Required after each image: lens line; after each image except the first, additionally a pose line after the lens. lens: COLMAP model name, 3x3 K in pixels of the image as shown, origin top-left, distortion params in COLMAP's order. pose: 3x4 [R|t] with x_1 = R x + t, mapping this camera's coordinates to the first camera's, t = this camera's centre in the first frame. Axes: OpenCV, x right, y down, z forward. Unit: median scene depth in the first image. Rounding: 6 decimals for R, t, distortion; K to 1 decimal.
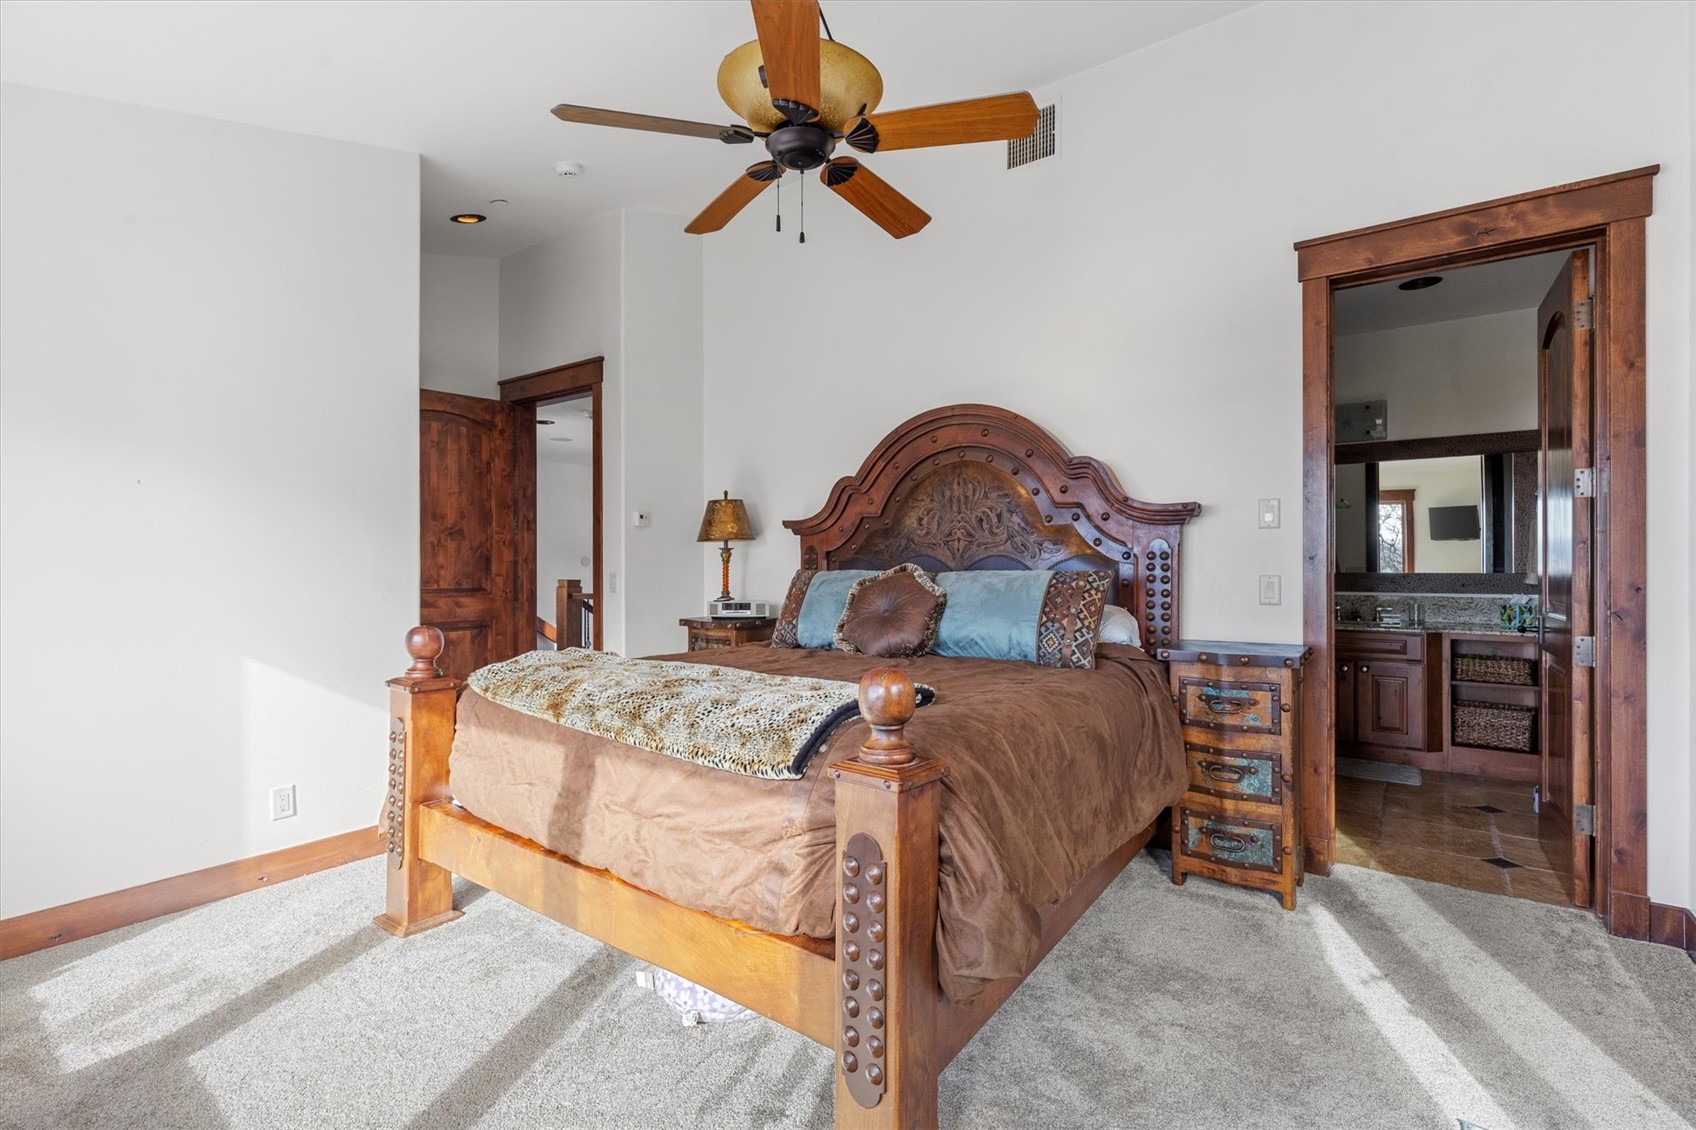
lens RADIAL K [[753.6, 0, 852.9], [0, 753.6, 567.8], [0, 0, 1]] dist [-0.000155, -0.000216]
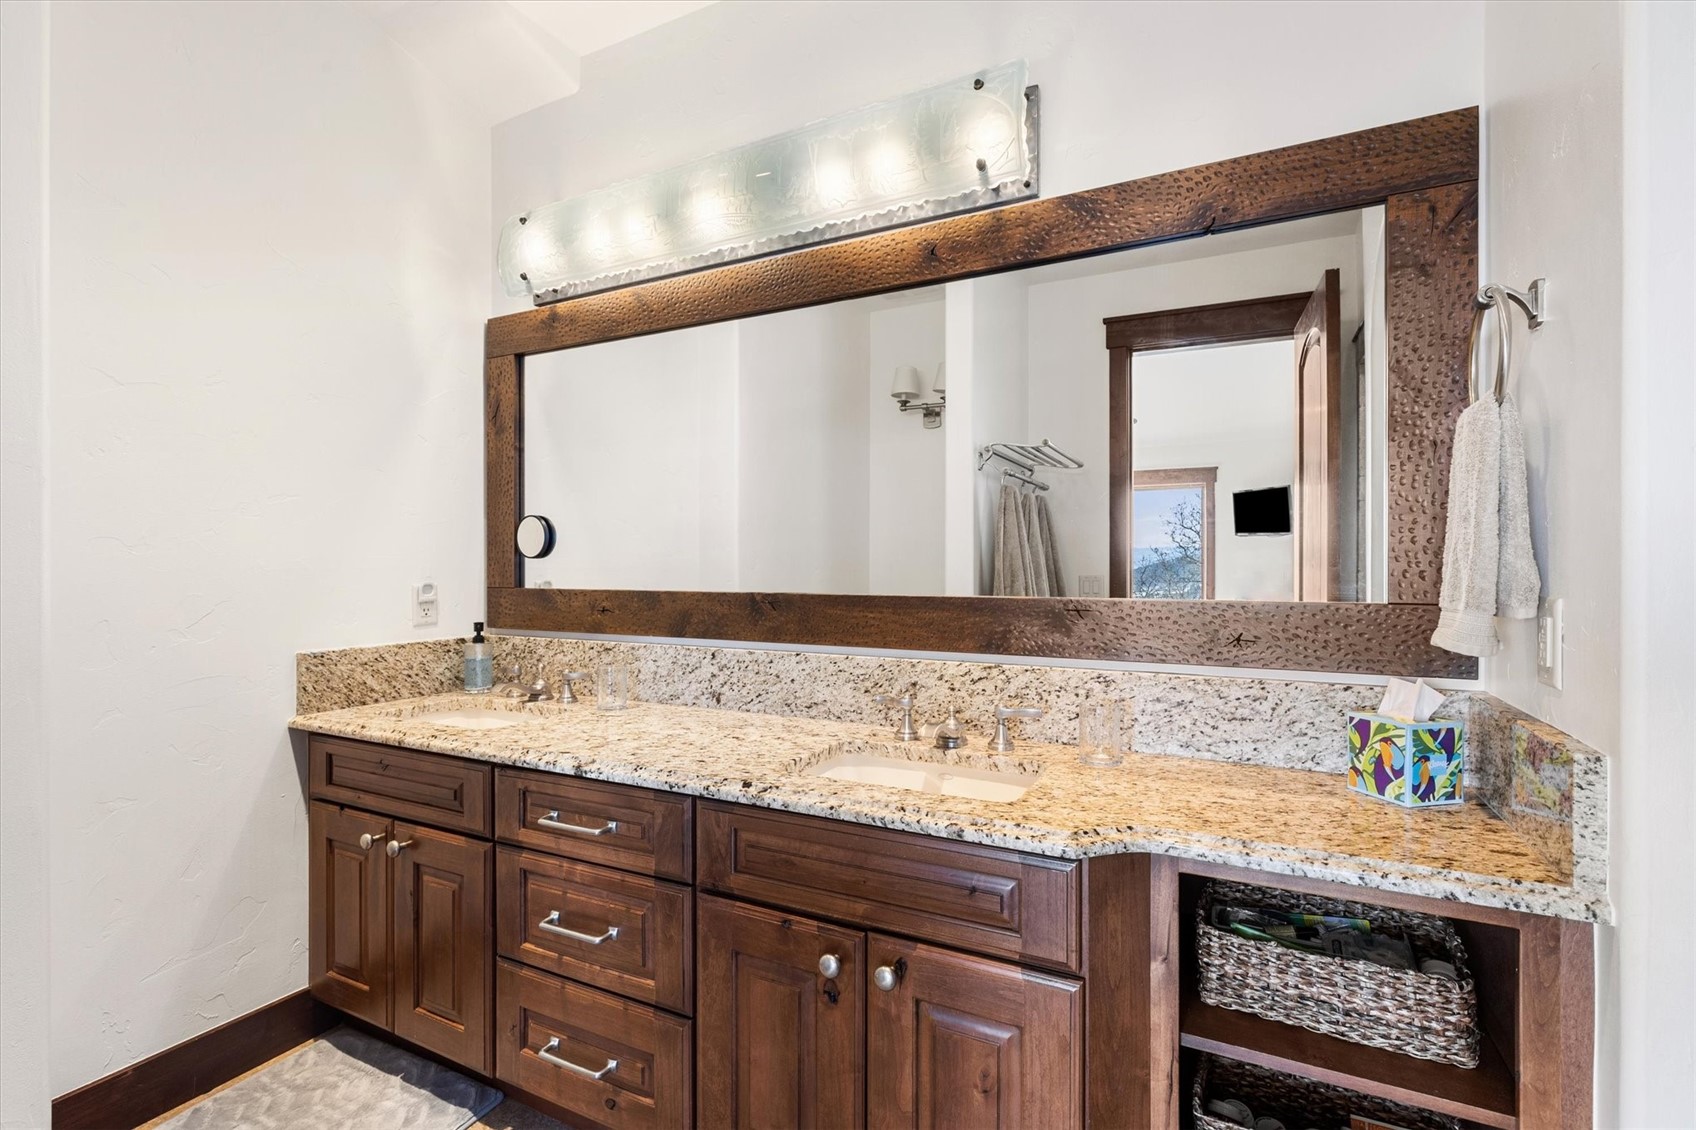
lens RADIAL K [[753.6, 0, 852.9], [0, 753.6, 567.8], [0, 0, 1]] dist [-0.000155, -0.000216]
pose [[0.985087, -0.001655, 0.172049, 0.636468], [0.000039, 0.999956, 0.009399, -0.009386], [-0.172057, -0.009252, 0.985044, 0.764605]]
